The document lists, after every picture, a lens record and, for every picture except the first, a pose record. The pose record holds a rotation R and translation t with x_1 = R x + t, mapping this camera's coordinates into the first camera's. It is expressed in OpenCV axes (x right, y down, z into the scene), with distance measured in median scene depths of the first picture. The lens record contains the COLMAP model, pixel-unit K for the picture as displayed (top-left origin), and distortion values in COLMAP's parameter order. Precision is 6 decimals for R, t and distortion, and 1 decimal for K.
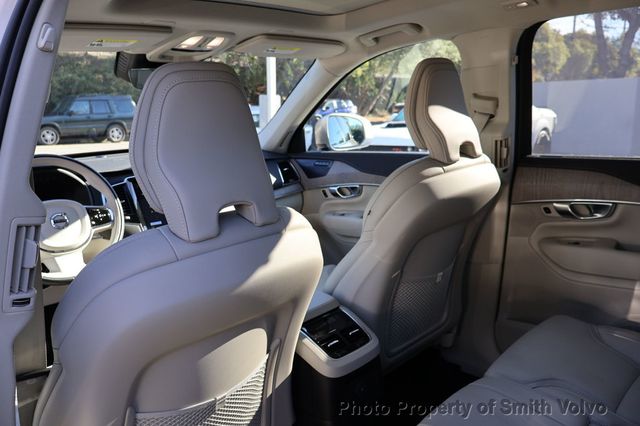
lens RADIAL K [[542.0, 0, 315.0], [0, 542.0, 208.3], [0, 0, 1]] dist [-0.000792, -0.004639]
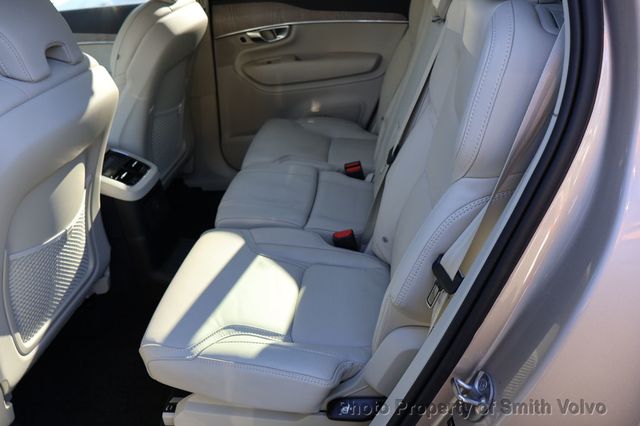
lens RADIAL K [[542.0, 0, 317.1], [0, 542.0, 215.8], [0, 0, 1]] dist [-0.000792, -0.004639]
pose [[0.787116, -0.309598, 0.533476, -0.267228], [0.169467, 0.940167, 0.295579, 0.054117], [-0.593067, -0.142248, 0.792488, -0.161948]]
